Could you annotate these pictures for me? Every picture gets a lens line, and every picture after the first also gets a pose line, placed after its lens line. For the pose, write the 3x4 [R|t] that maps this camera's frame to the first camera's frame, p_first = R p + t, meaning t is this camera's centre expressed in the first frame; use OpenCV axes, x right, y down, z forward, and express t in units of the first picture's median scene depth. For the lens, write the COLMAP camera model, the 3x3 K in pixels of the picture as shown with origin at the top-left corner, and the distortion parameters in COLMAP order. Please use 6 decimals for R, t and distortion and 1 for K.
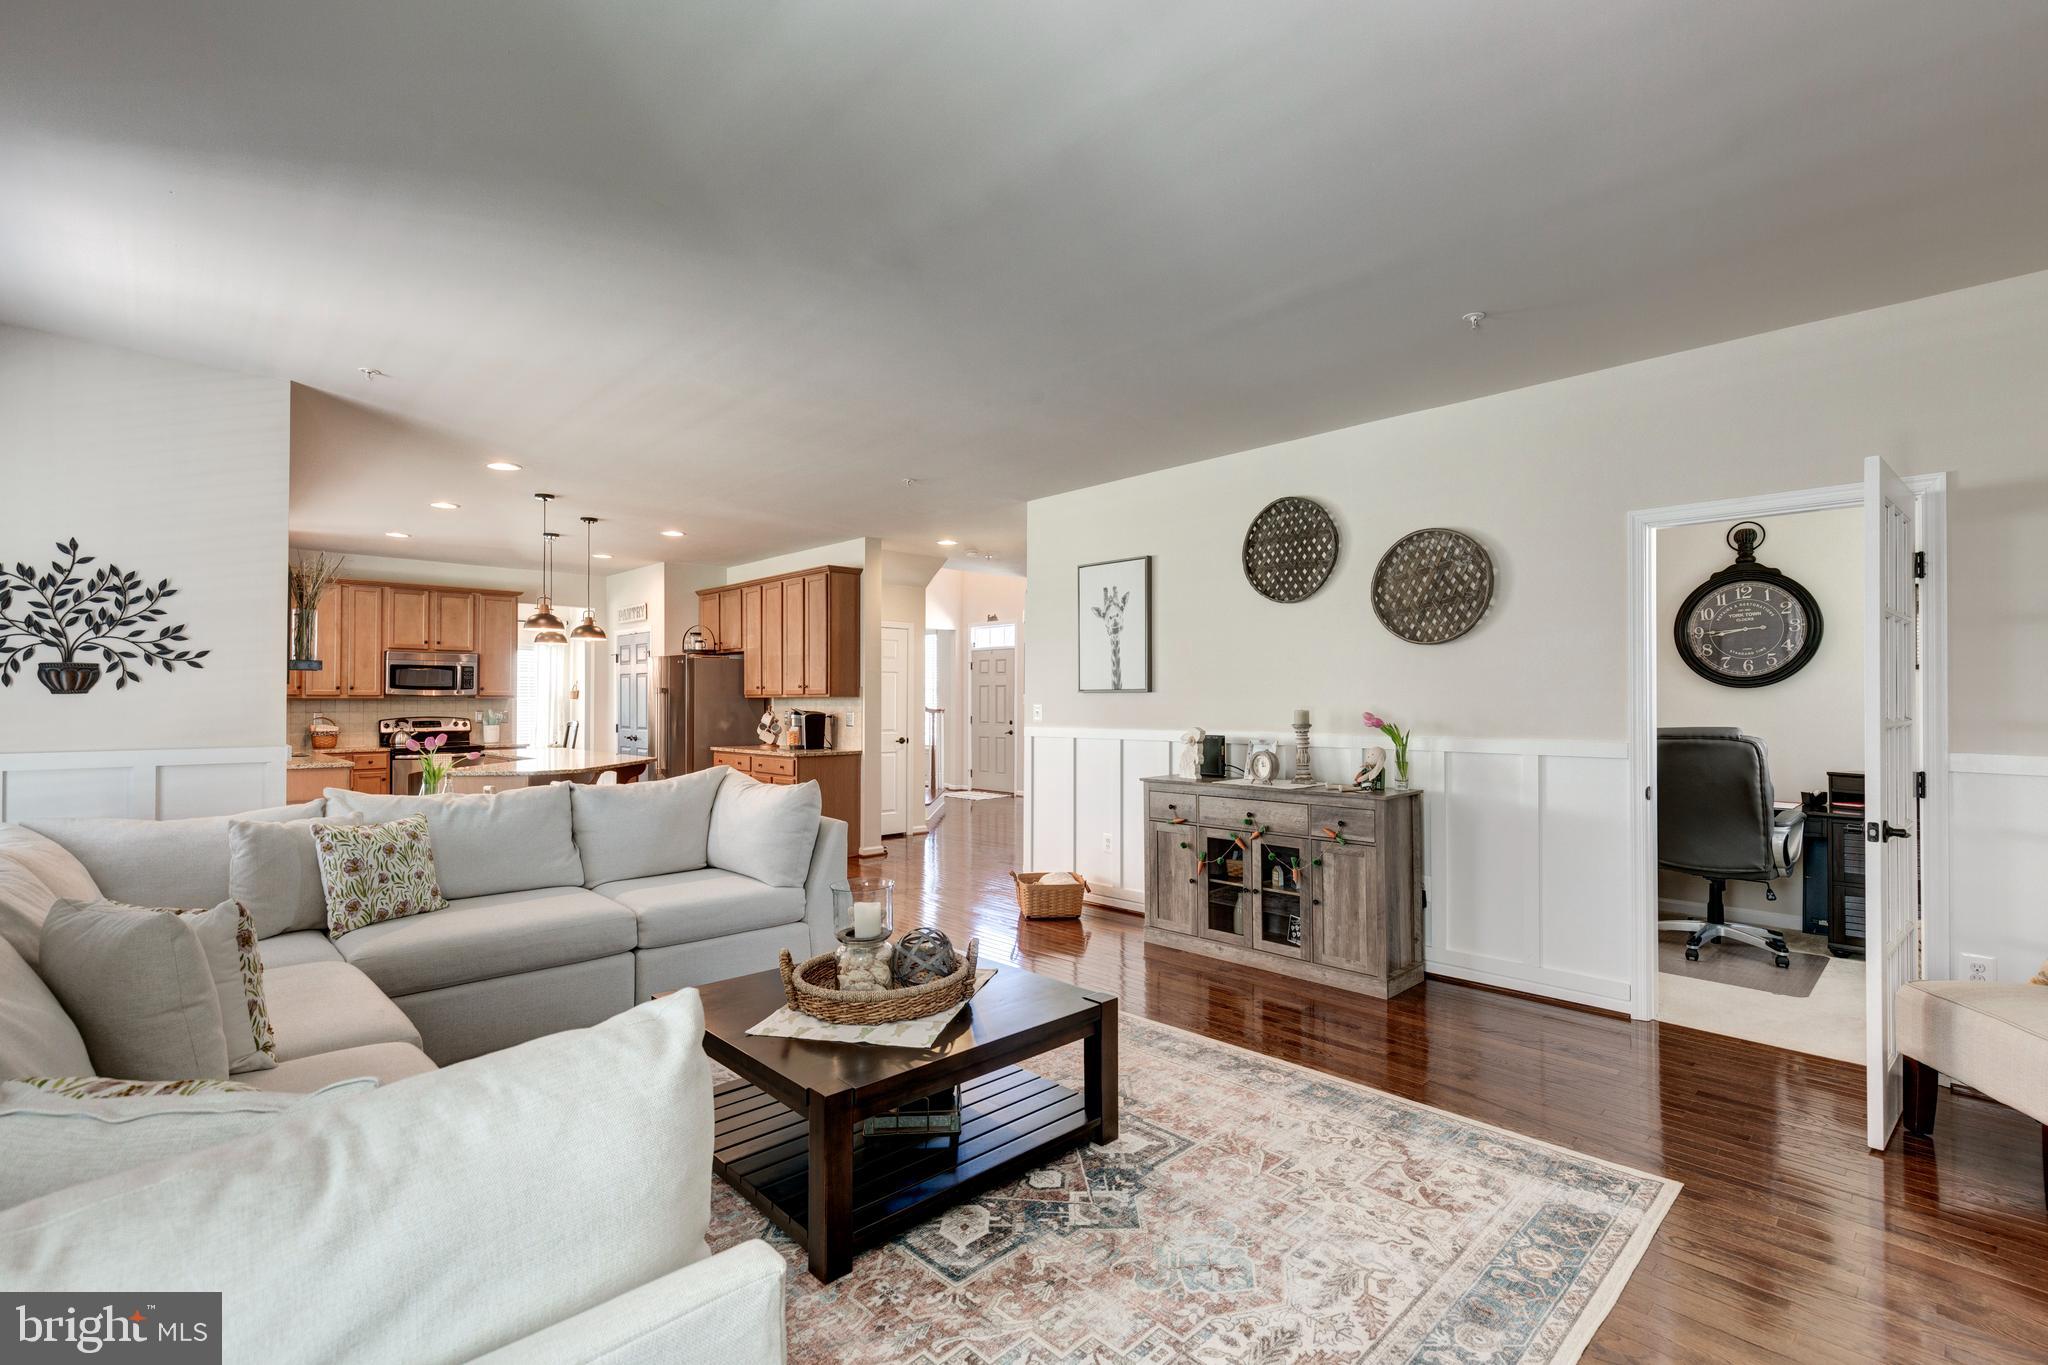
lens RADIAL K [[928.7, 0, 1024.0], [0, 928.7, 682.5], [0, 0, 1]] dist [0.004863, -0.000472]
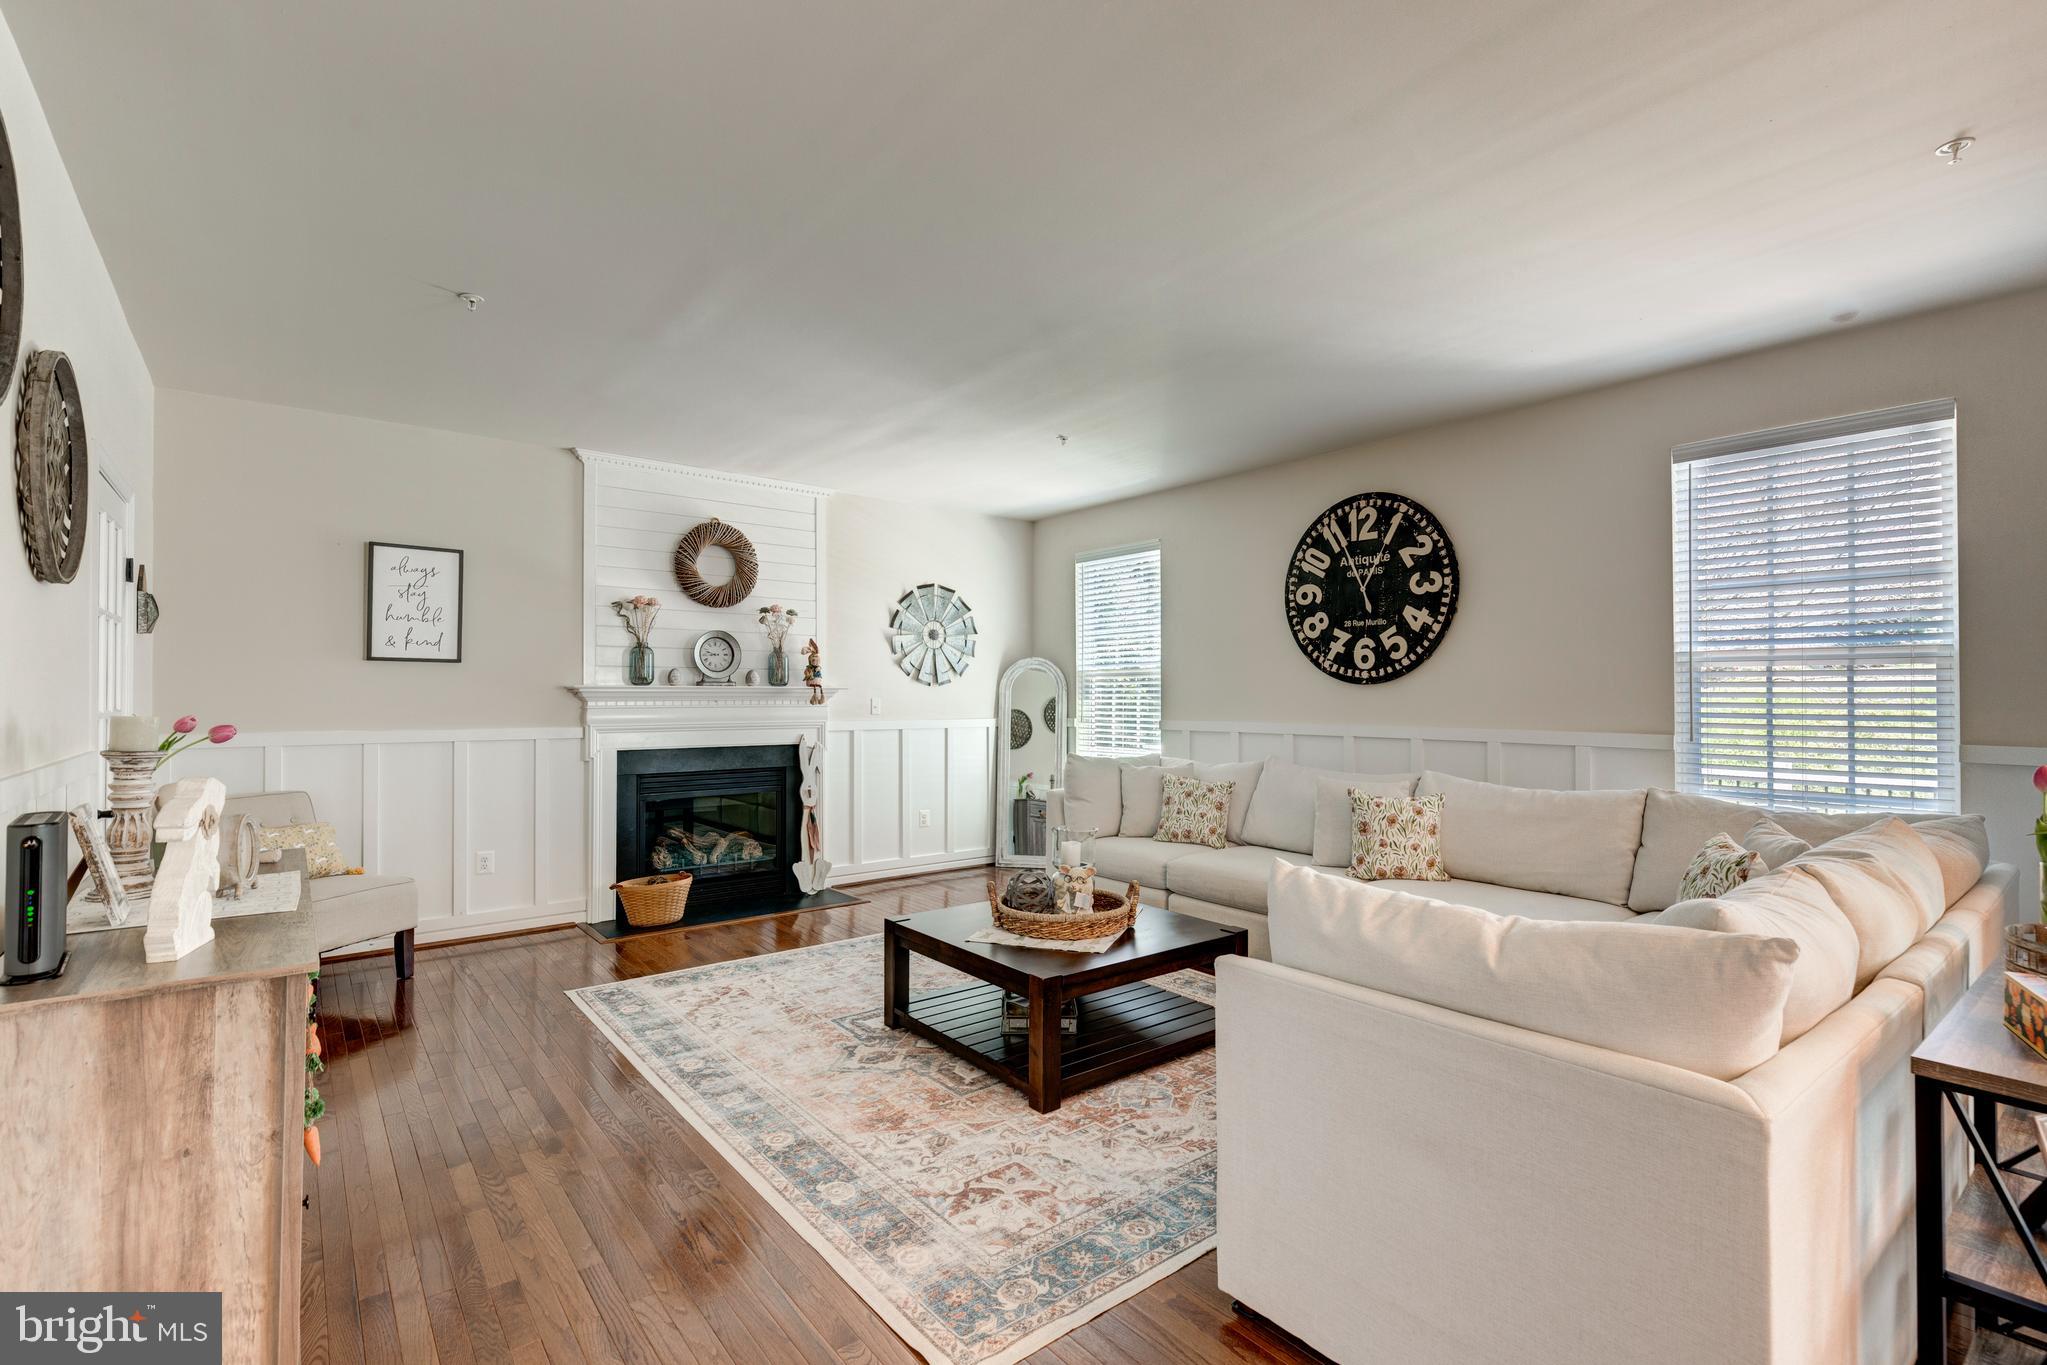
lens RADIAL K [[928.3, 0, 1023.5], [0, 928.3, 682.5], [0, 0, 1]] dist [0.004863, -0.000472]
pose [[-0.995523, 0.002156, 0.094496, -0.144093], [-0.000643, 0.999562, -0.029585, 0.027891], [-0.094519, -0.029513, -0.995086, 1.503537]]
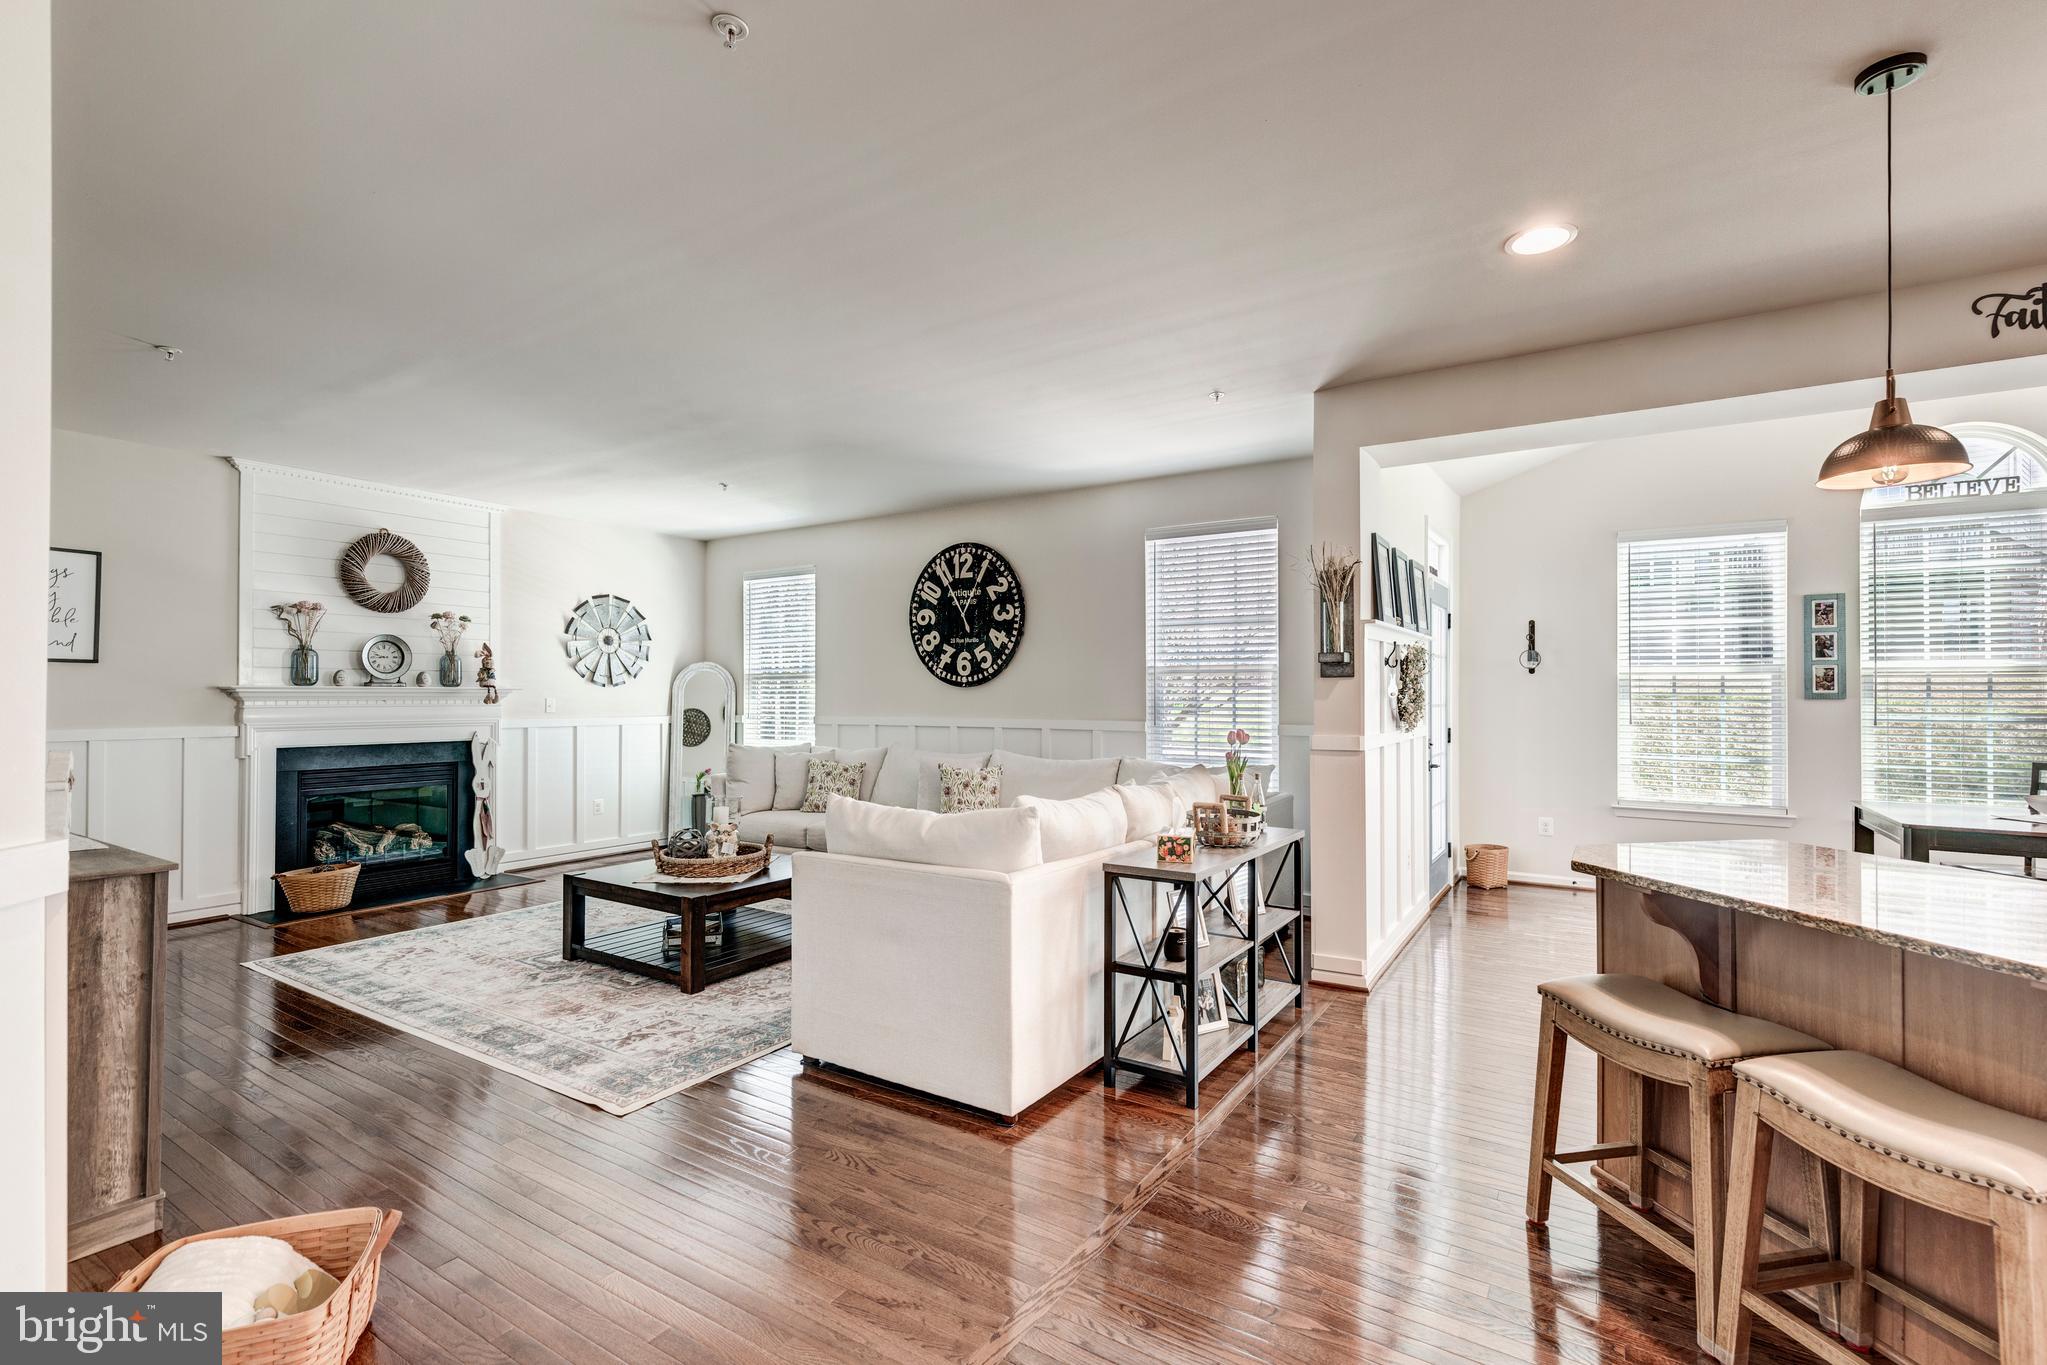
lens RADIAL K [[928.3, 0, 1023.5], [0, 928.3, 682.5], [0, 0, 1]] dist [0.004863, -0.000472]
pose [[-0.974144, -0.002305, -0.225914, -0.209095], [0.004448, 0.999558, -0.029381, 0.033717], [0.225882, -0.029626, -0.973704, 1.826655]]
